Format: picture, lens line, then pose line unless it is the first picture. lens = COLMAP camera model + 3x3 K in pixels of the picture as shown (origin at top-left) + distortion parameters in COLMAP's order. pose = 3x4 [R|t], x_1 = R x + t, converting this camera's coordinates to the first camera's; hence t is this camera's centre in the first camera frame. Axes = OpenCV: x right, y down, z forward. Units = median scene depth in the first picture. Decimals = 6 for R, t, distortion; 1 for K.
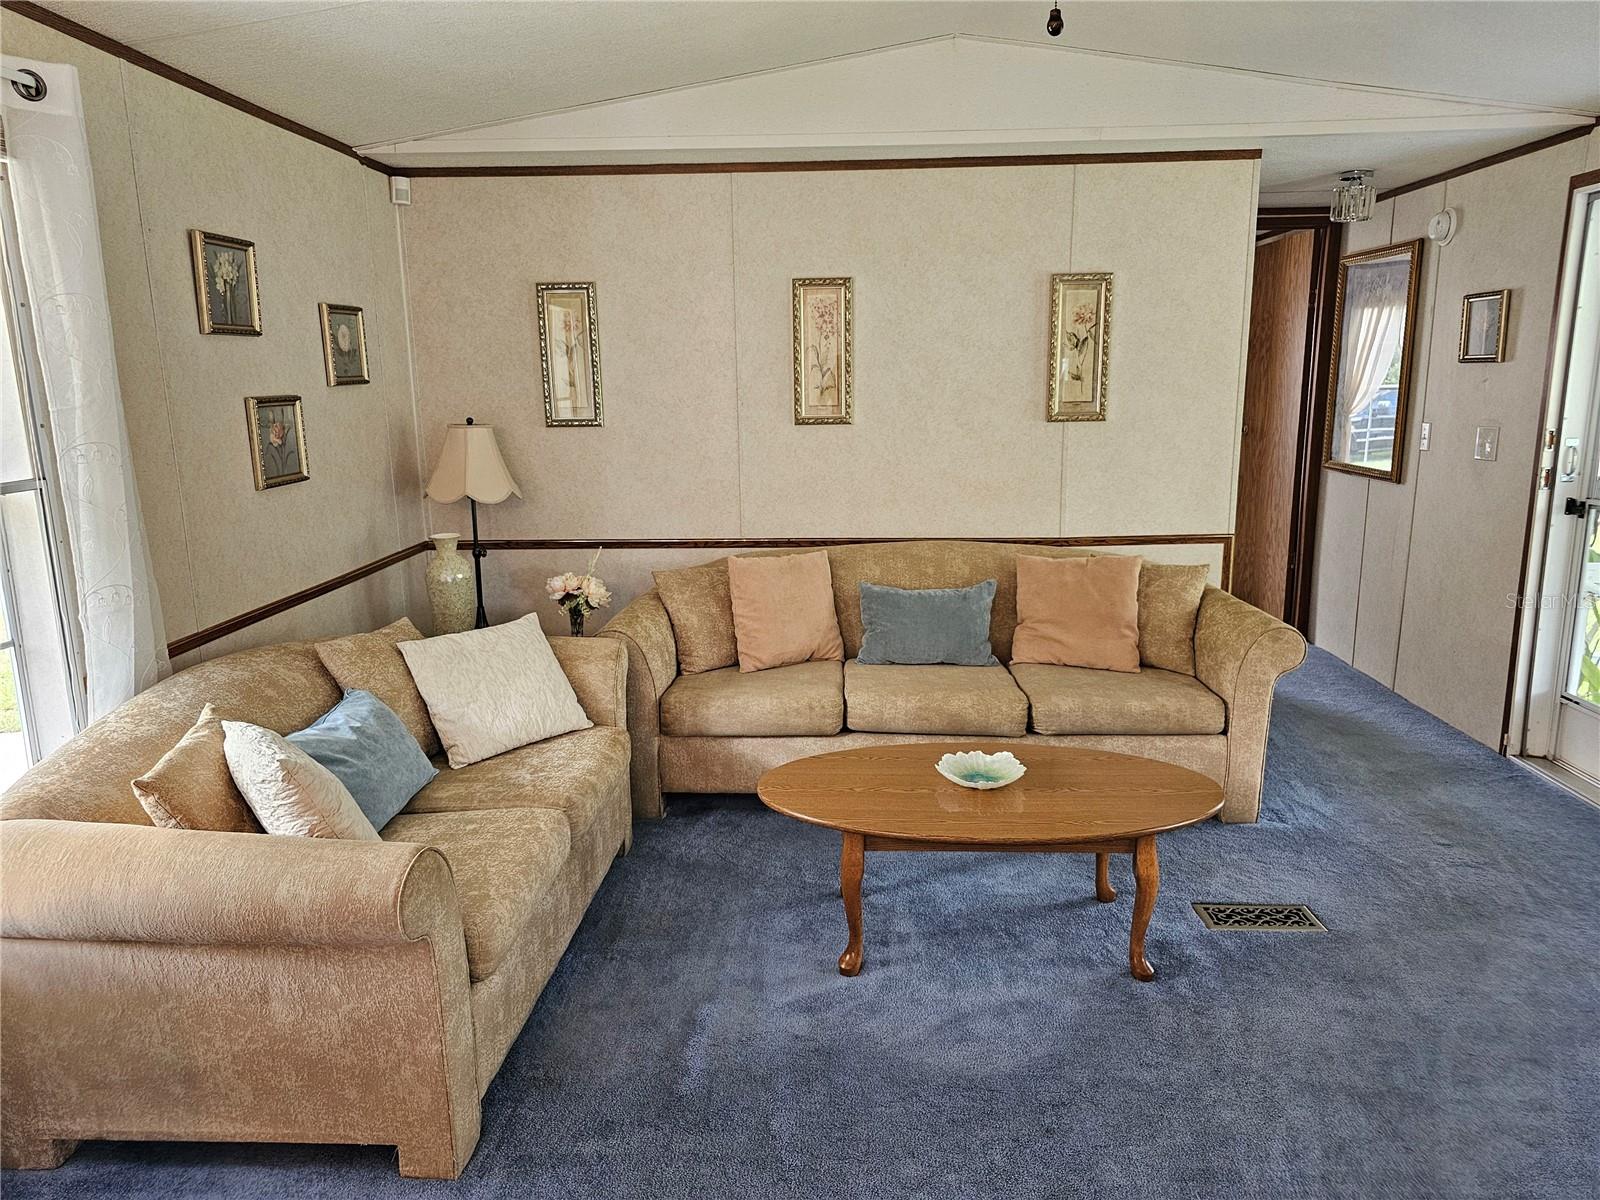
lens RADIAL K [[1082.0, 0, 803.3], [0, 1082.0, 592.6], [0, 0, 1]] dist [0.044771, -0.022293]
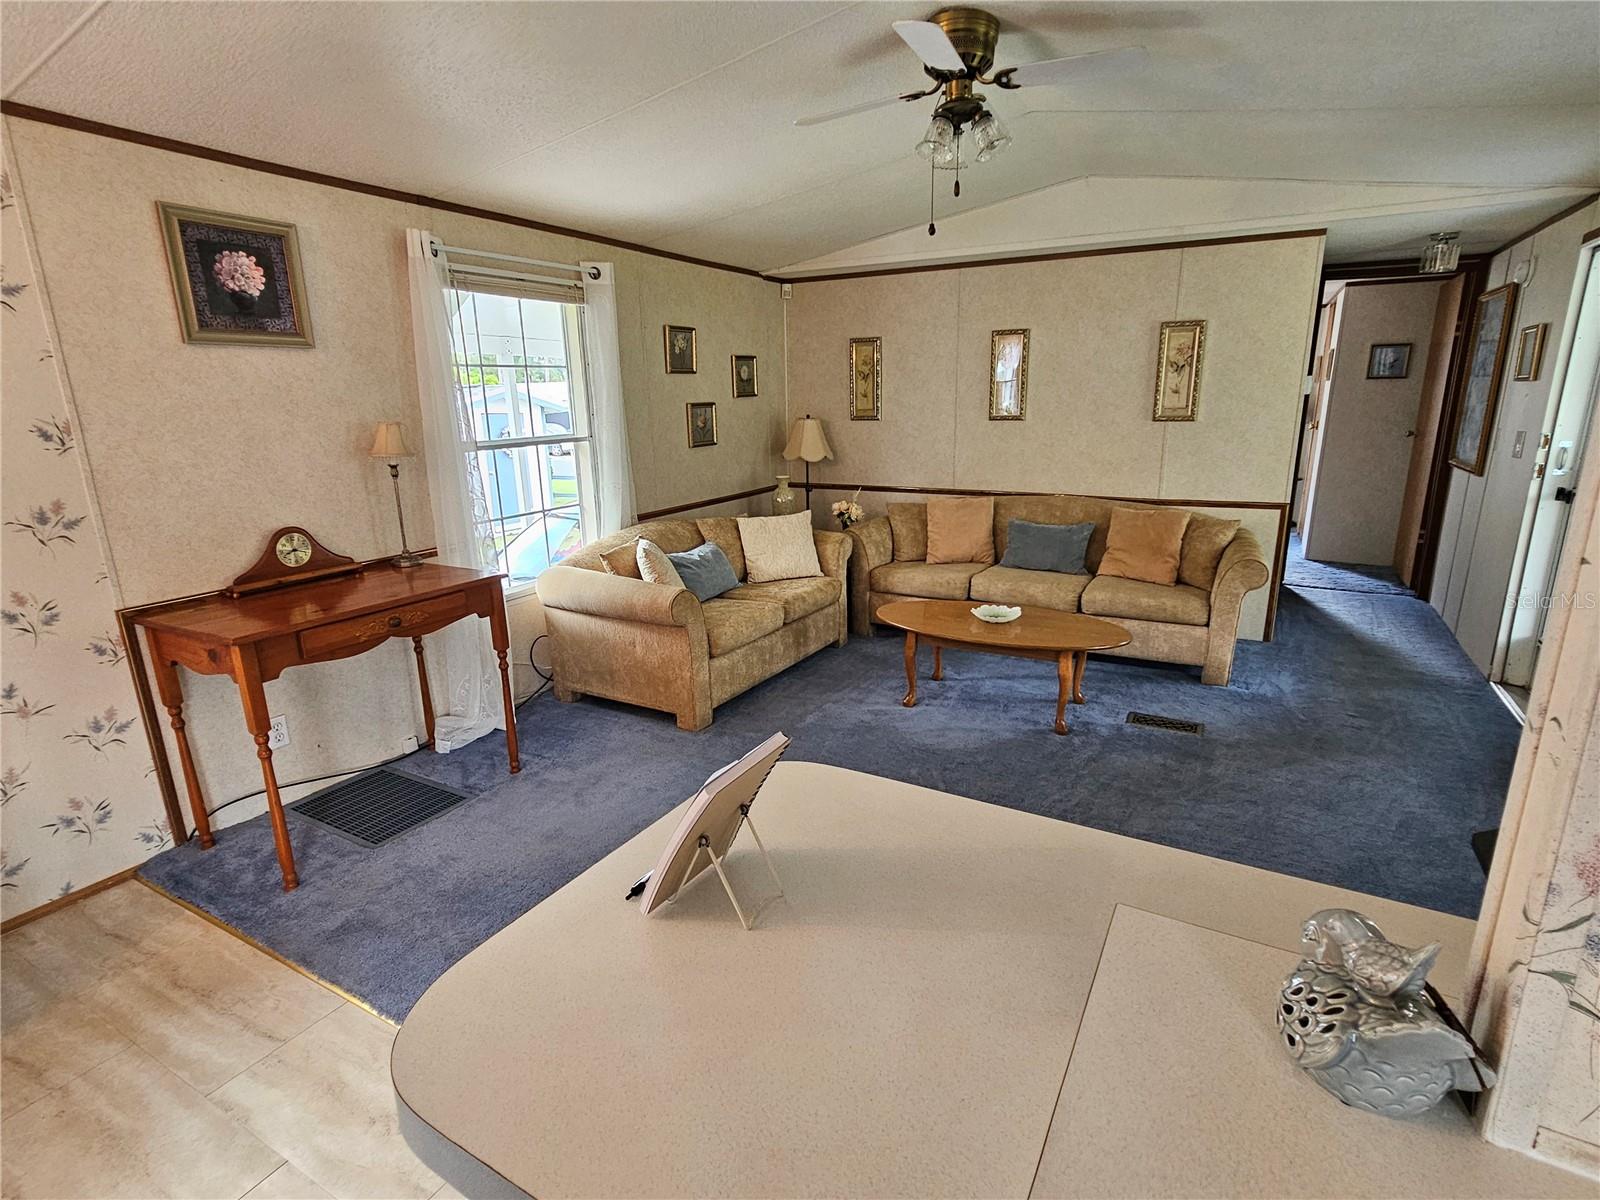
lens RADIAL K [[800.8, 0, 807.2], [0, 800.8, 601.8], [0, 0, 1]] dist [0.001062, -0.000654]
pose [[0.894788, 0.111327, -0.432390, 0.364351], [-0.084525, 0.993141, 0.080787, 0.051343], [0.438418, -0.035739, 0.898060, -0.265249]]
